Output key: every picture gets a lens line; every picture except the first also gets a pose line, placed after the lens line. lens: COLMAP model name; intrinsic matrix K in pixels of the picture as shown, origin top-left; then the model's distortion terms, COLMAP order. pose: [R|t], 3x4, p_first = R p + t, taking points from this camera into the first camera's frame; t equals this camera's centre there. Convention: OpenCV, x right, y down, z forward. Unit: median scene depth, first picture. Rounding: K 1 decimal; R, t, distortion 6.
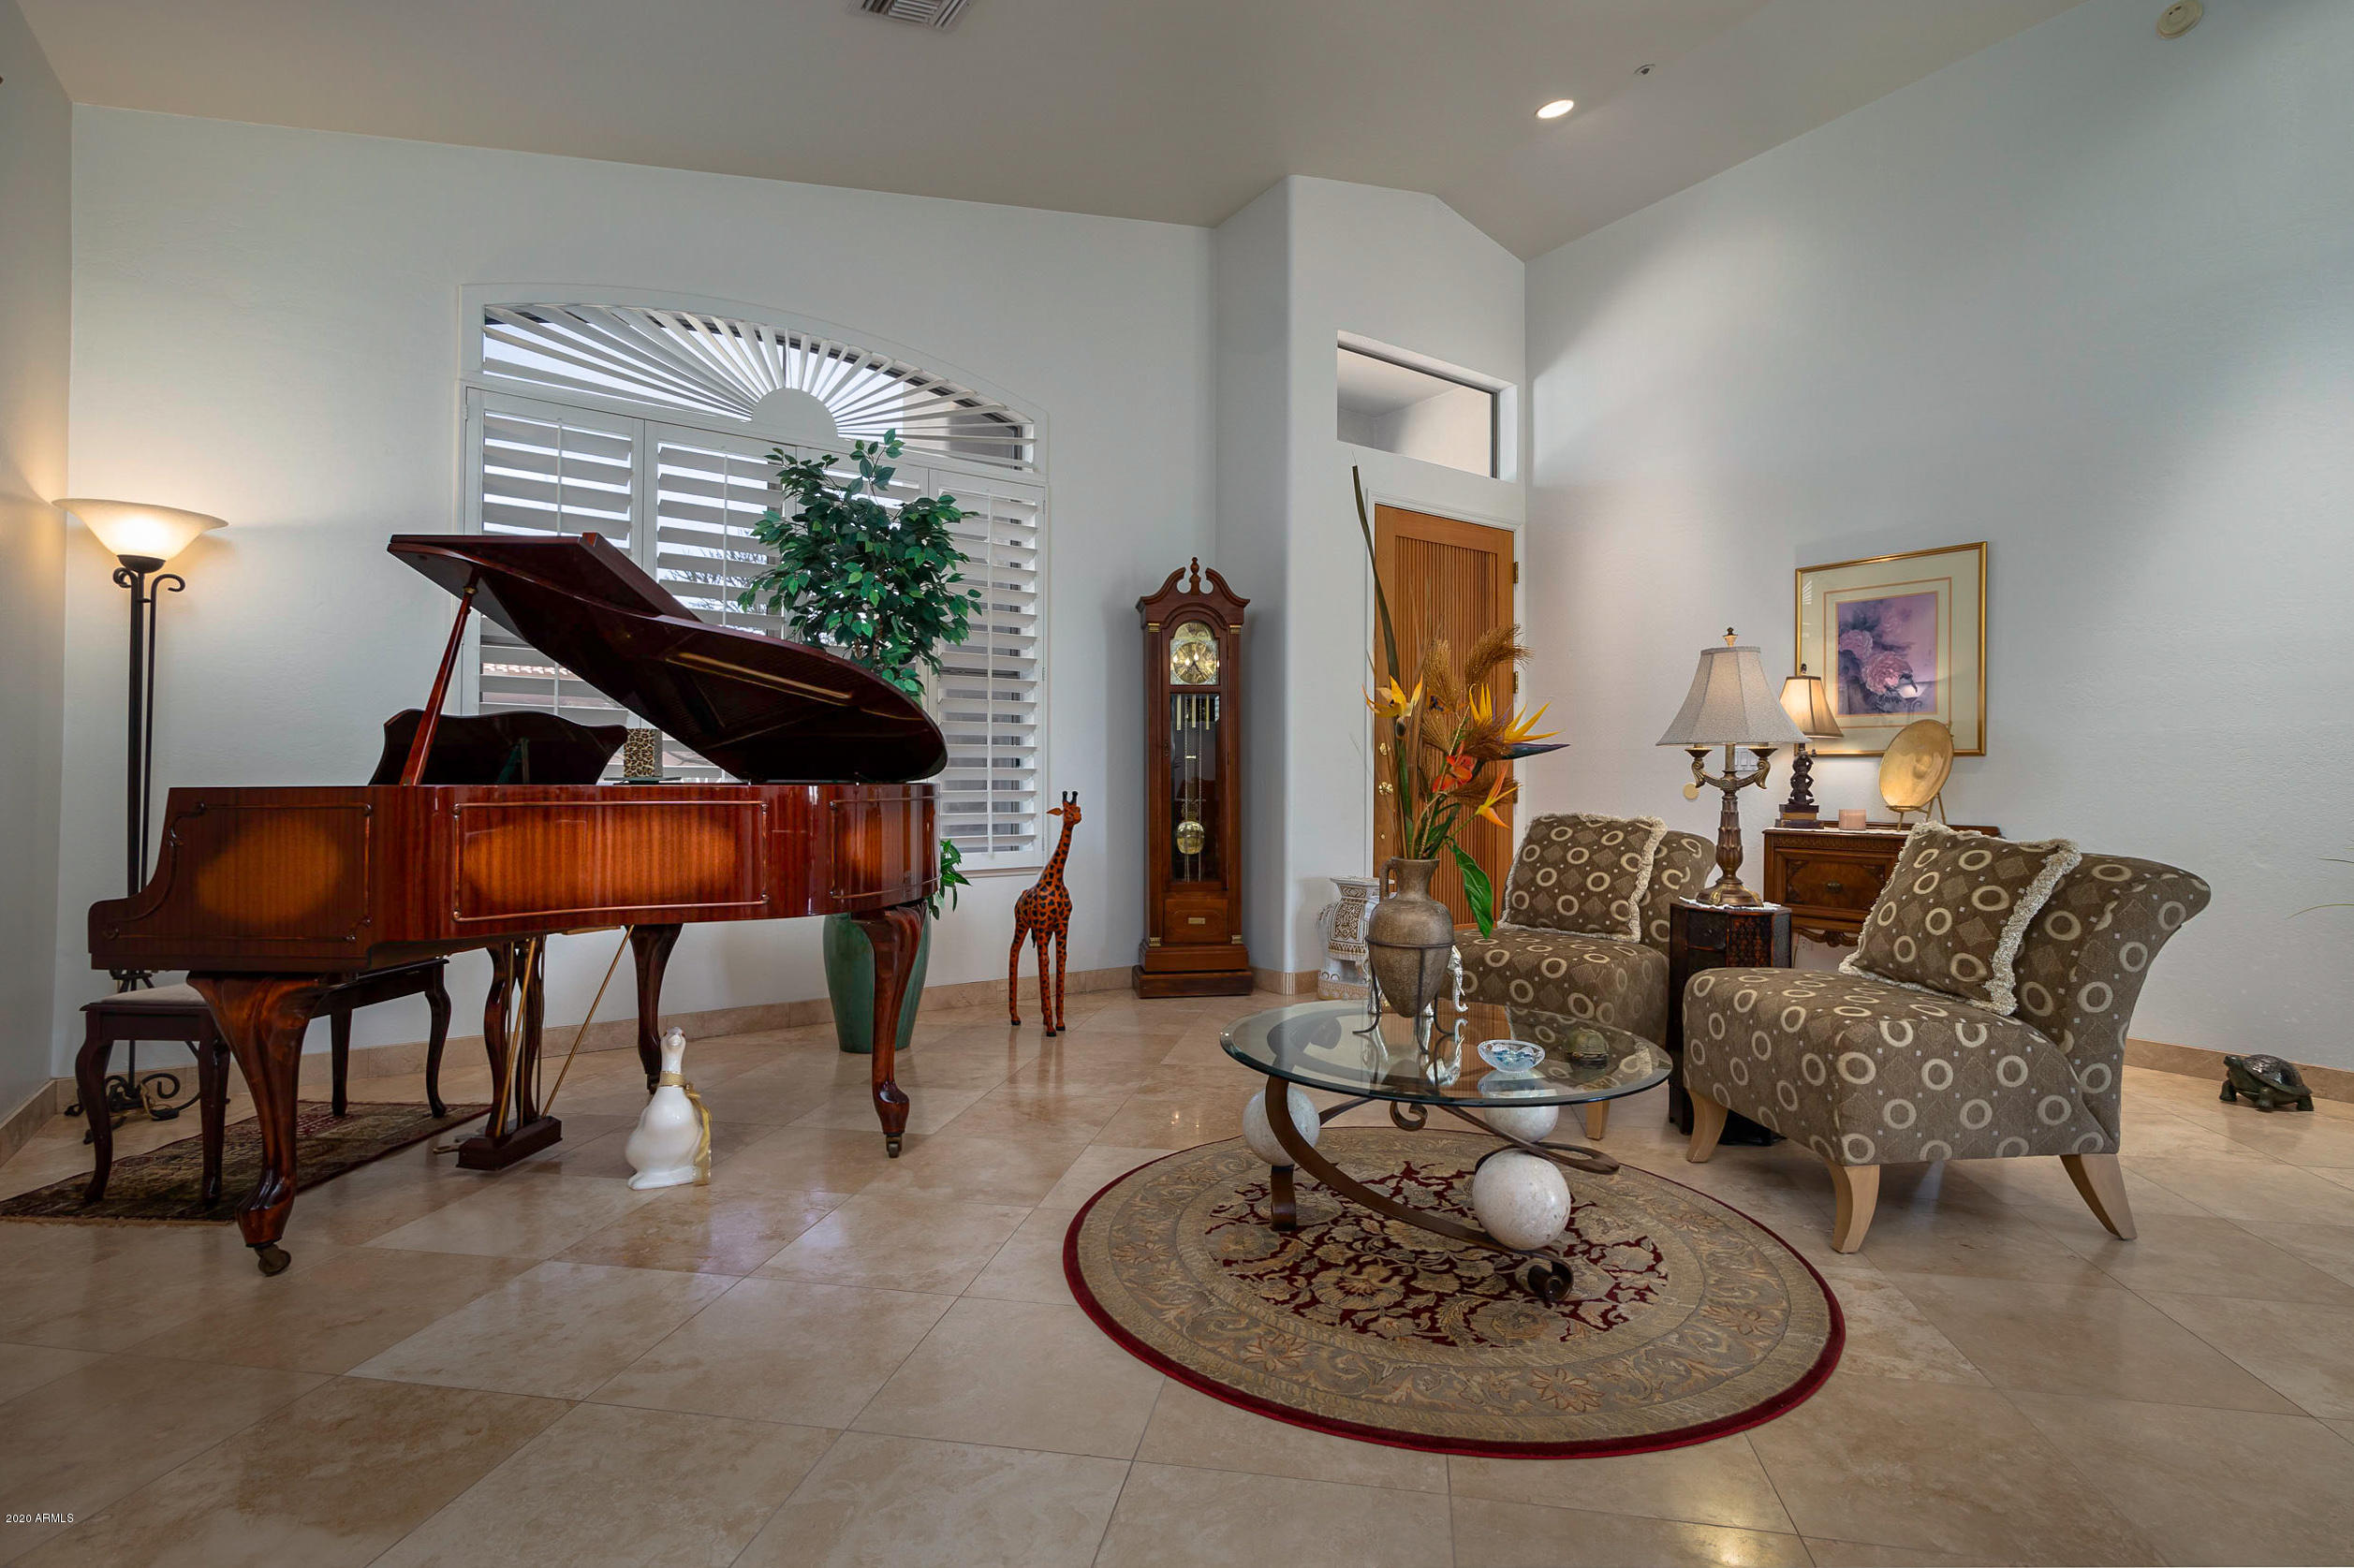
lens RADIAL K [[1089.3, 0, 1177.0], [0, 1089.3, 784.0], [0, 0, 1]] dist [0.001345, 0.000215]
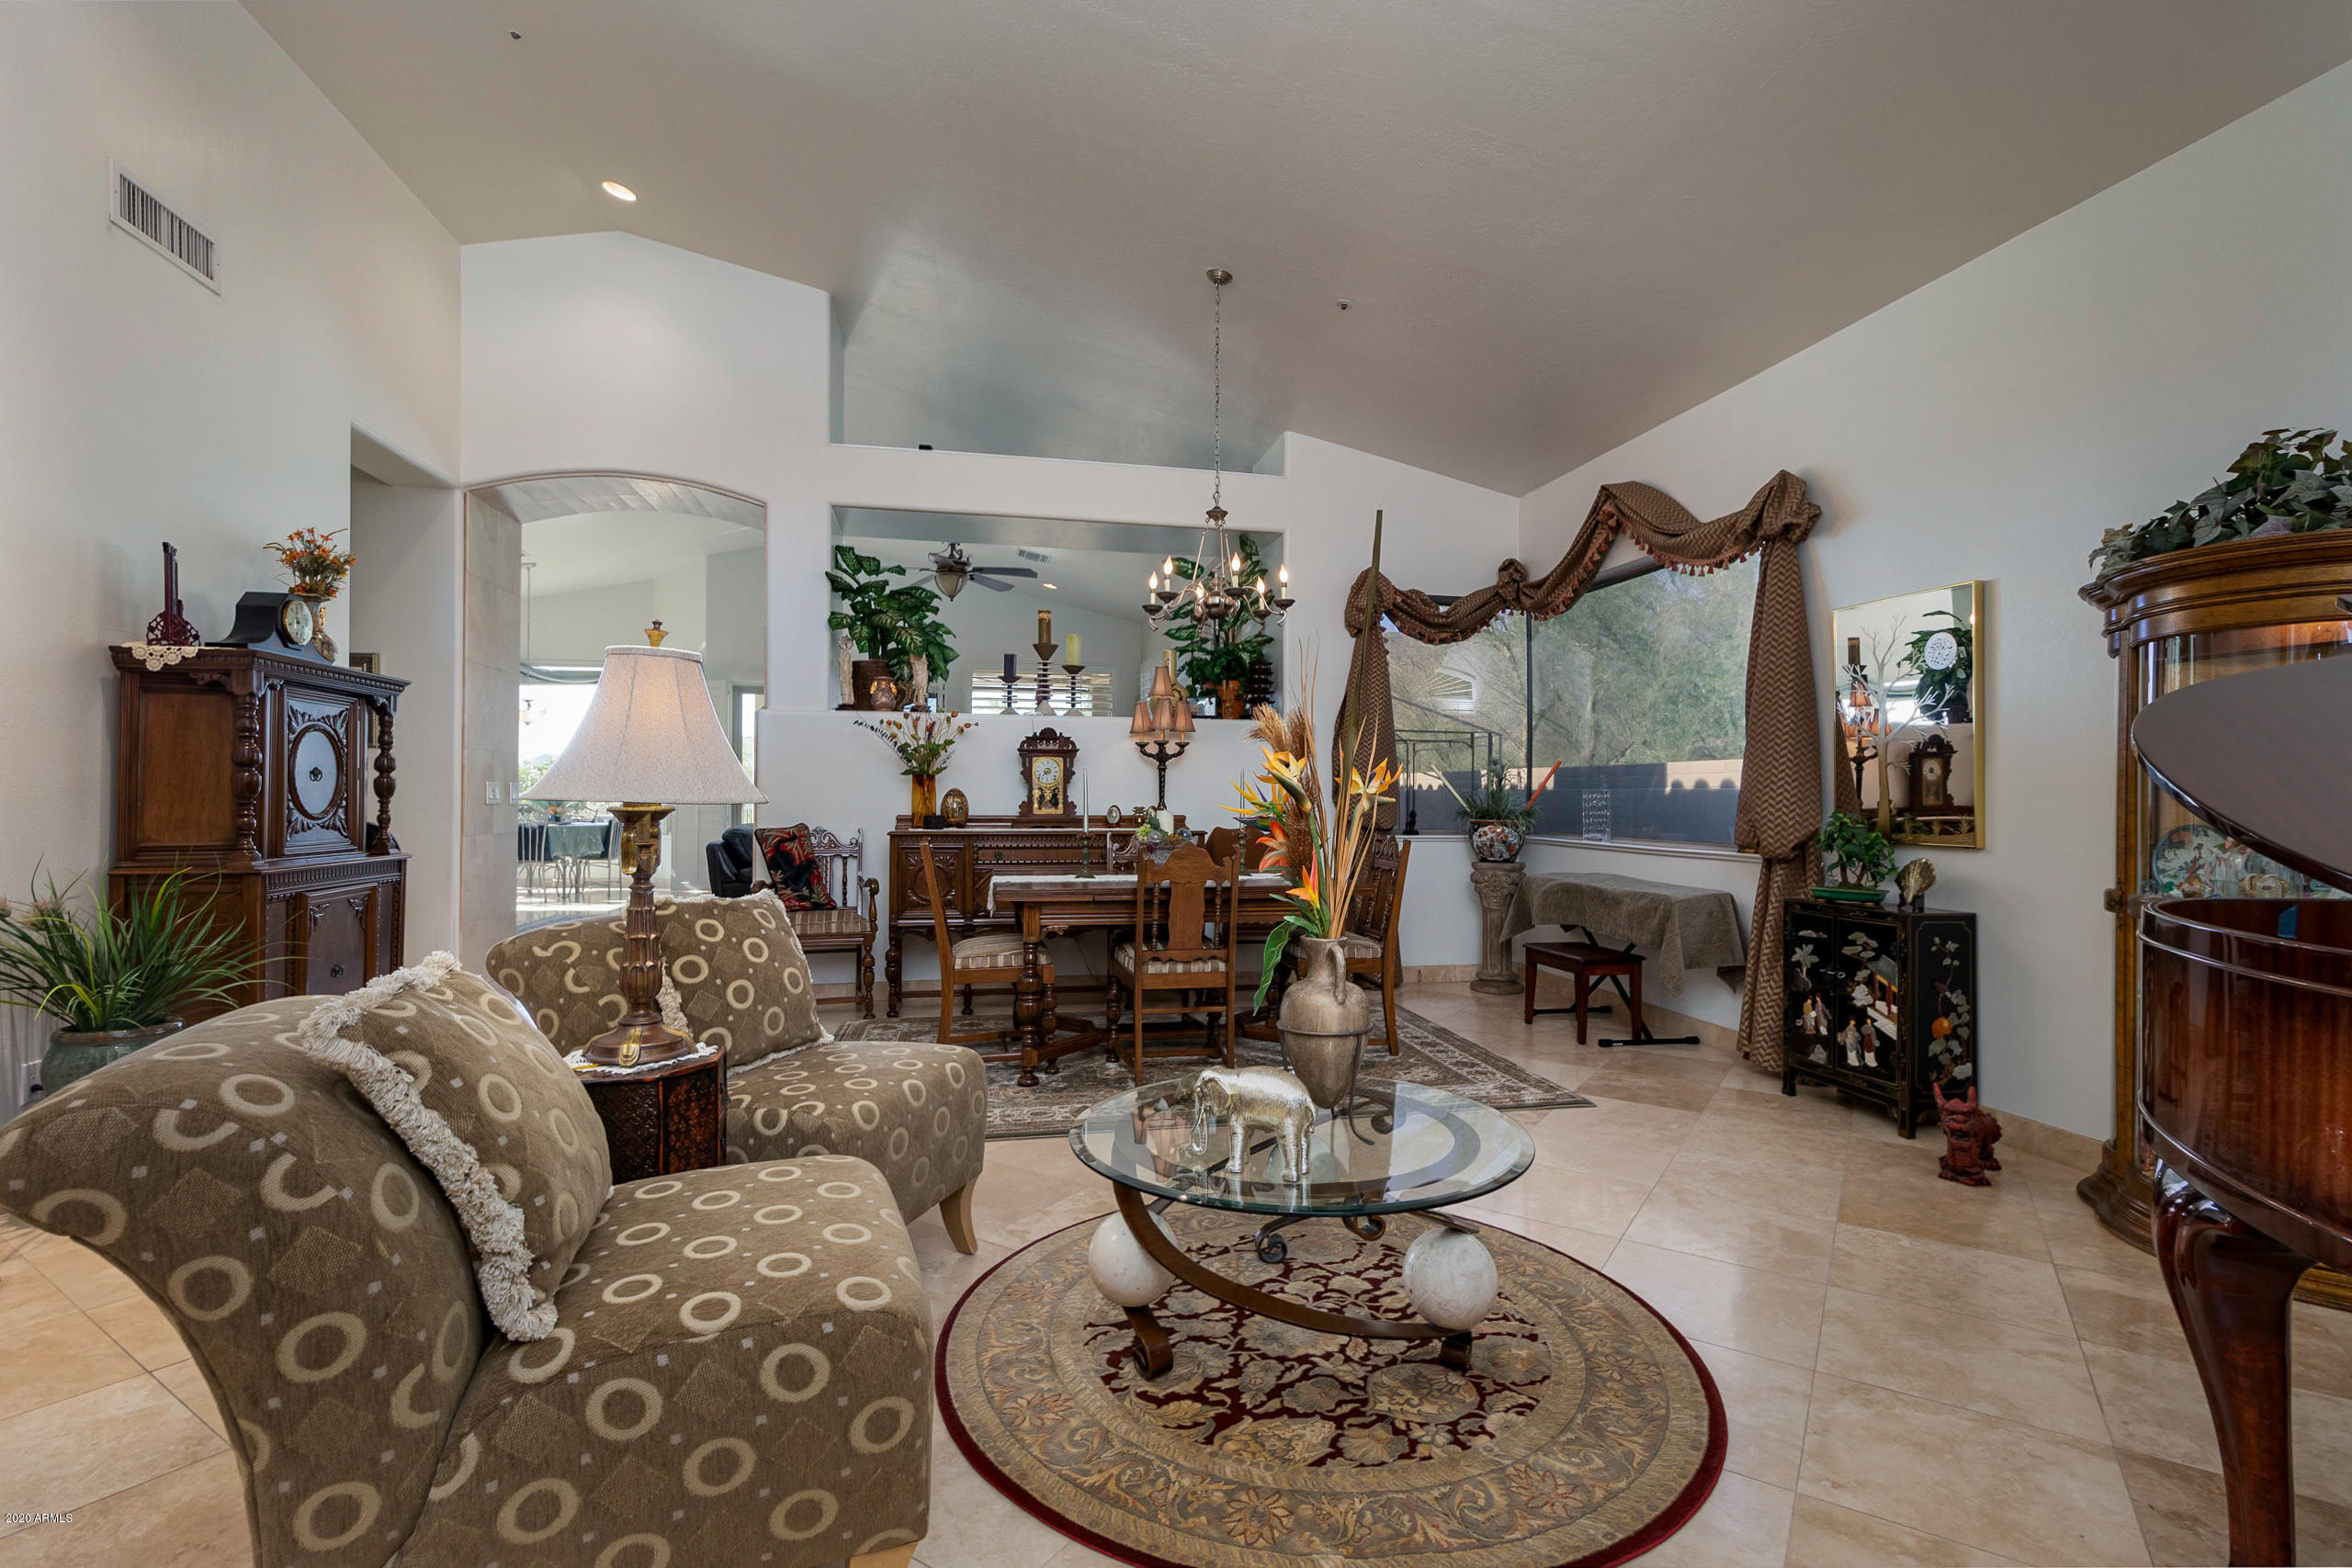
lens RADIAL K [[1088.4, 0, 1176.0], [0, 1088.4, 784.0], [0, 0, 1]] dist [0.001345, 0.000215]
pose [[-0.924948, -0.001391, 0.380090, -0.030684], [-0.004214, 0.999969, -0.006594, -0.065716], [-0.380069, -0.007701, -0.924926, 2.064800]]
